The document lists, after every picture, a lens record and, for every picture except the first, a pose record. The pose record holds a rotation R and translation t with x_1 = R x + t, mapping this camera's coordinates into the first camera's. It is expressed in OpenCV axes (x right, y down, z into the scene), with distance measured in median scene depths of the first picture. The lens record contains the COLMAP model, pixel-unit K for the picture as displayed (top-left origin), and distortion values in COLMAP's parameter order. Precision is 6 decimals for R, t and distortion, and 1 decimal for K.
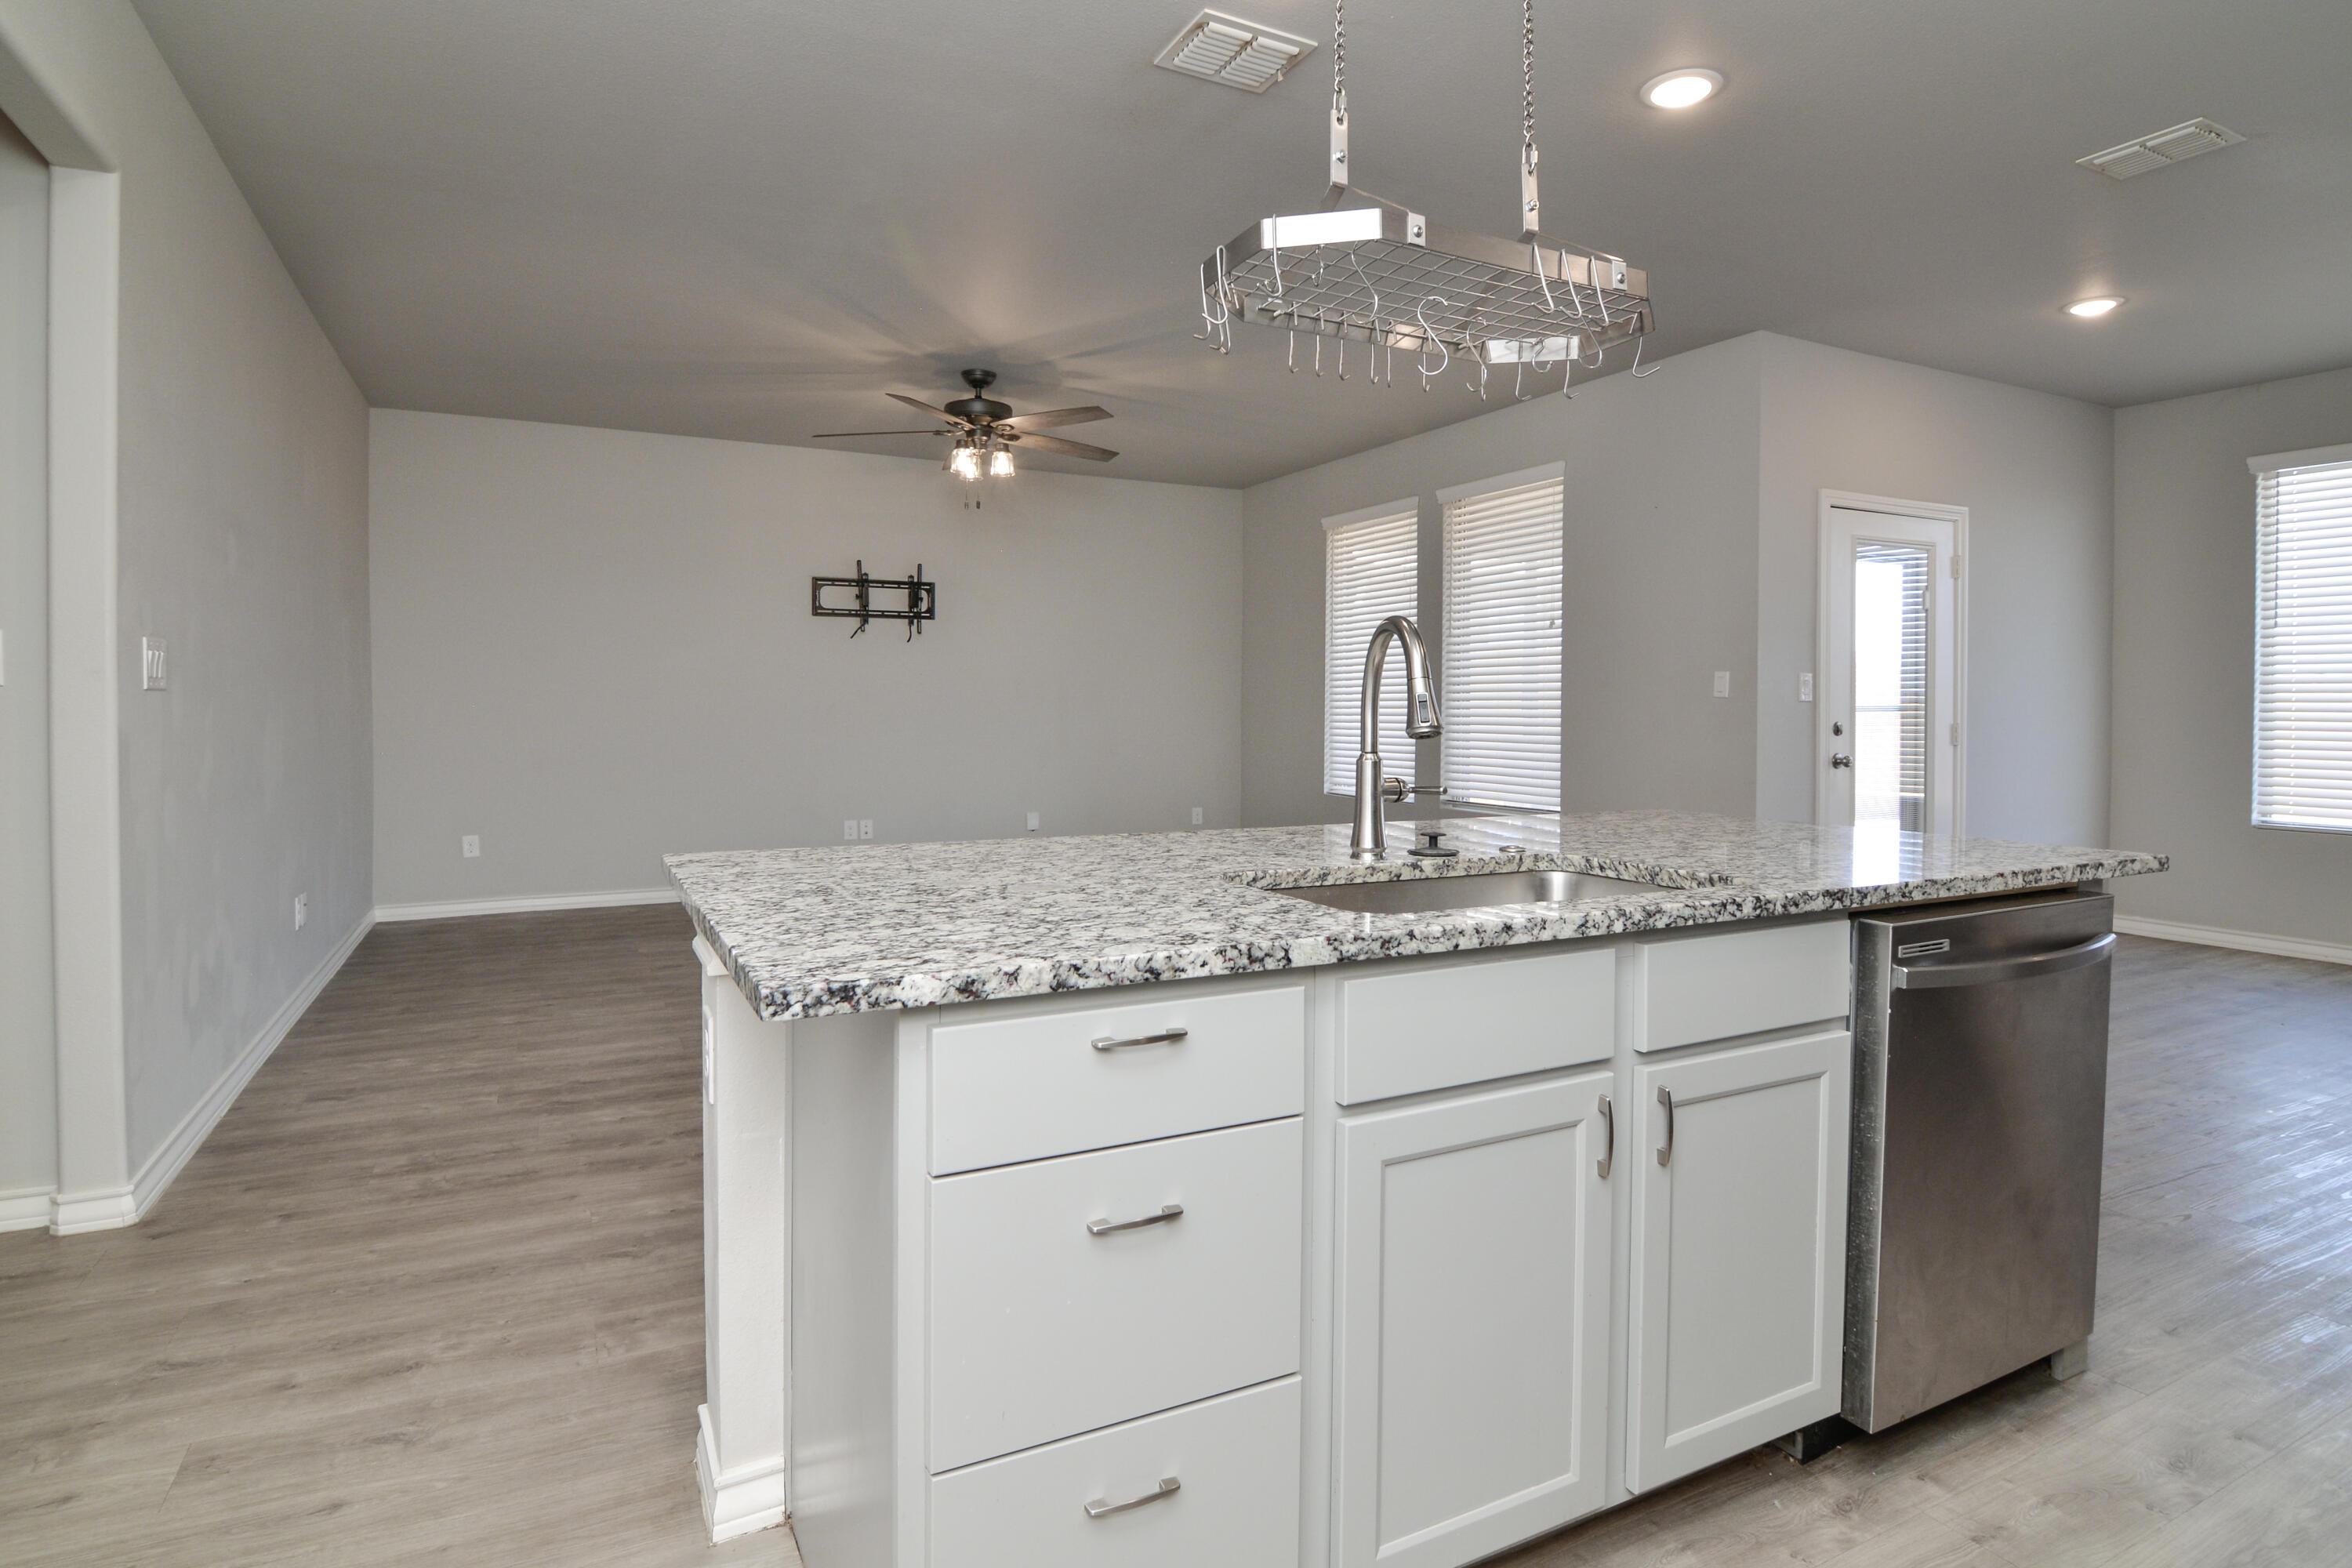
lens RADIAL K [[1364.0, 0, 1182.4], [0, 1364.0, 718.0], [0, 0, 1]] dist [0.001316, -0.014436]
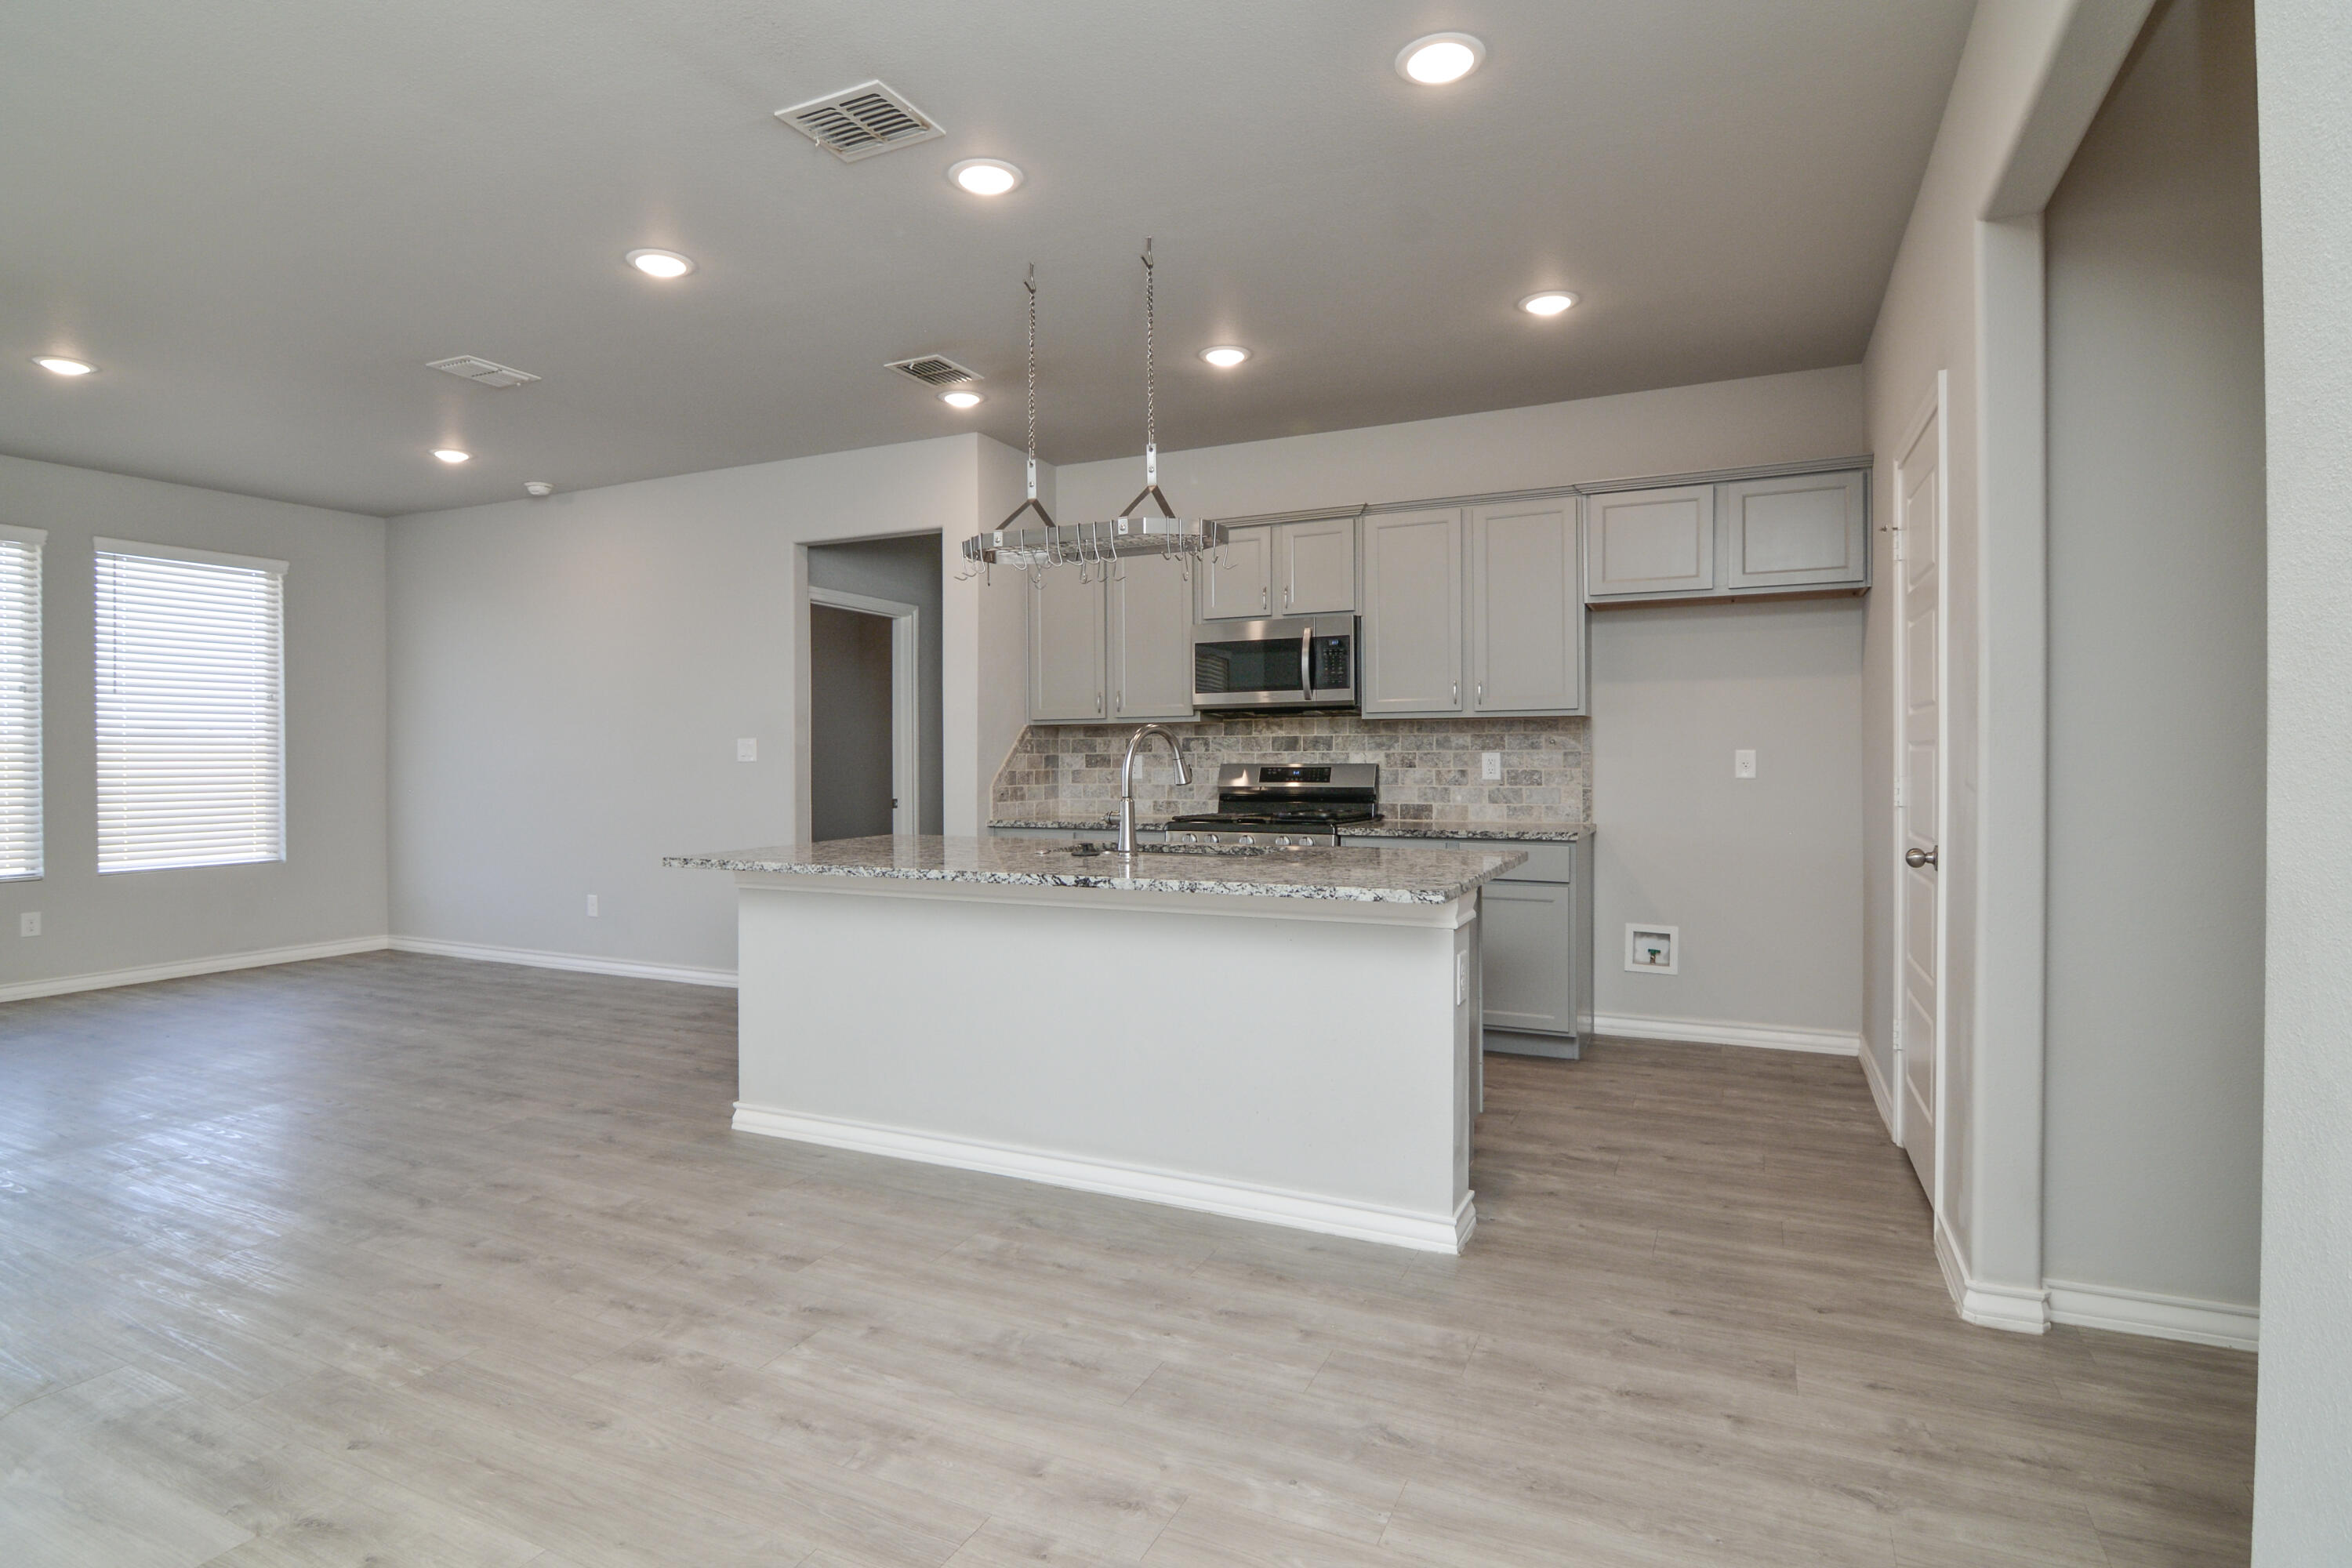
lens RADIAL K [[1129.8, 0, 1129.7], [0, 1129.8, 763.8], [0, 0, 1]] dist [0.002342, -0.011868]
pose [[-0.602412, -0.009203, 0.798132, -0.387819], [0.006396, 0.999846, 0.016356, -0.020171], [-0.798159, 0.014958, -0.602261, 0.688864]]
